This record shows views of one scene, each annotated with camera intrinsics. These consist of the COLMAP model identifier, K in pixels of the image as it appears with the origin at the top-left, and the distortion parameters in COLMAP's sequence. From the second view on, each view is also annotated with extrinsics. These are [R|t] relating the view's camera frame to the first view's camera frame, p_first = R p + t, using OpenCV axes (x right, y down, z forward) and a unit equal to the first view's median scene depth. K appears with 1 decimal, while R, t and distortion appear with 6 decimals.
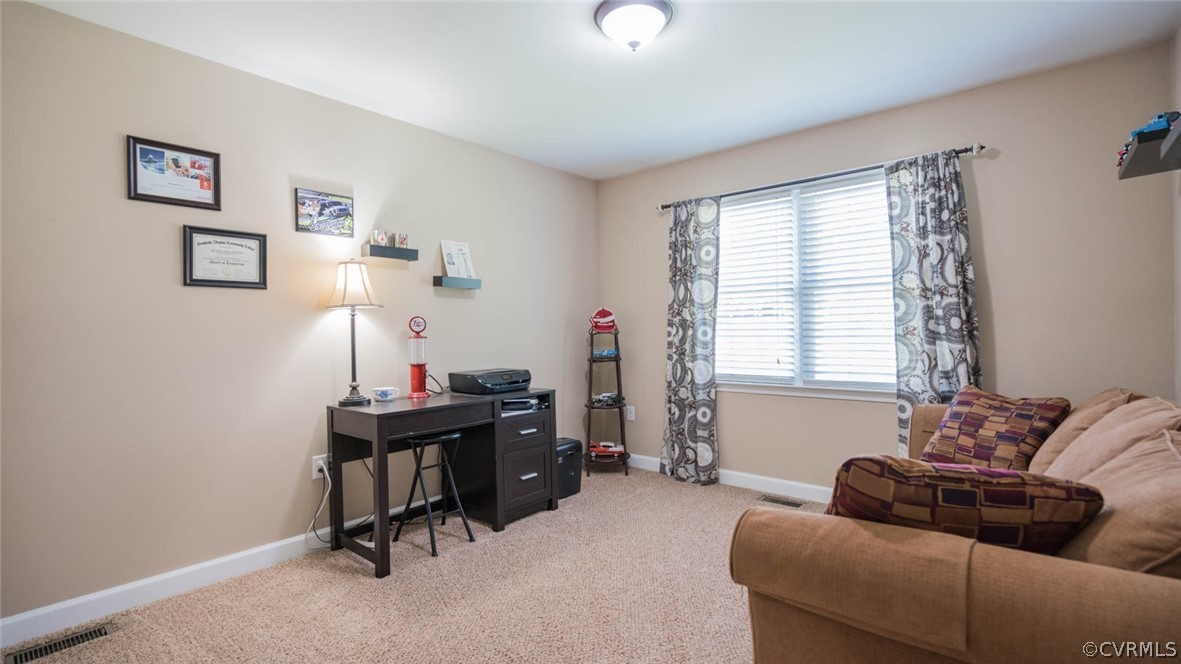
lens RADIAL K [[530.9, 0, 587.9], [0, 530.9, 329.9], [0, 0, 1]] dist [-0.004420, 0.001108]
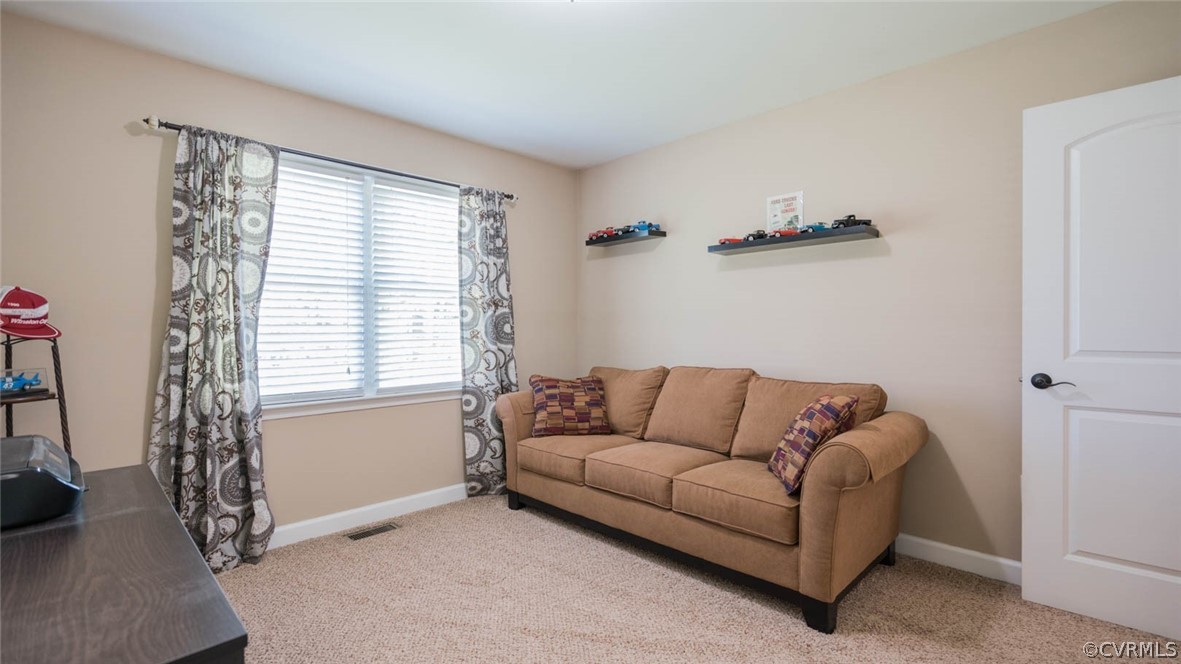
lens RADIAL K [[530.9, 0, 587.9], [0, 530.9, 329.9], [0, 0, 1]] dist [-0.004420, 0.001108]
pose [[0.085880, 0.008940, 0.996265, -0.475359], [0.003662, 0.999950, -0.009289, 0.003002], [-0.996299, 0.004446, 0.085843, 0.577417]]
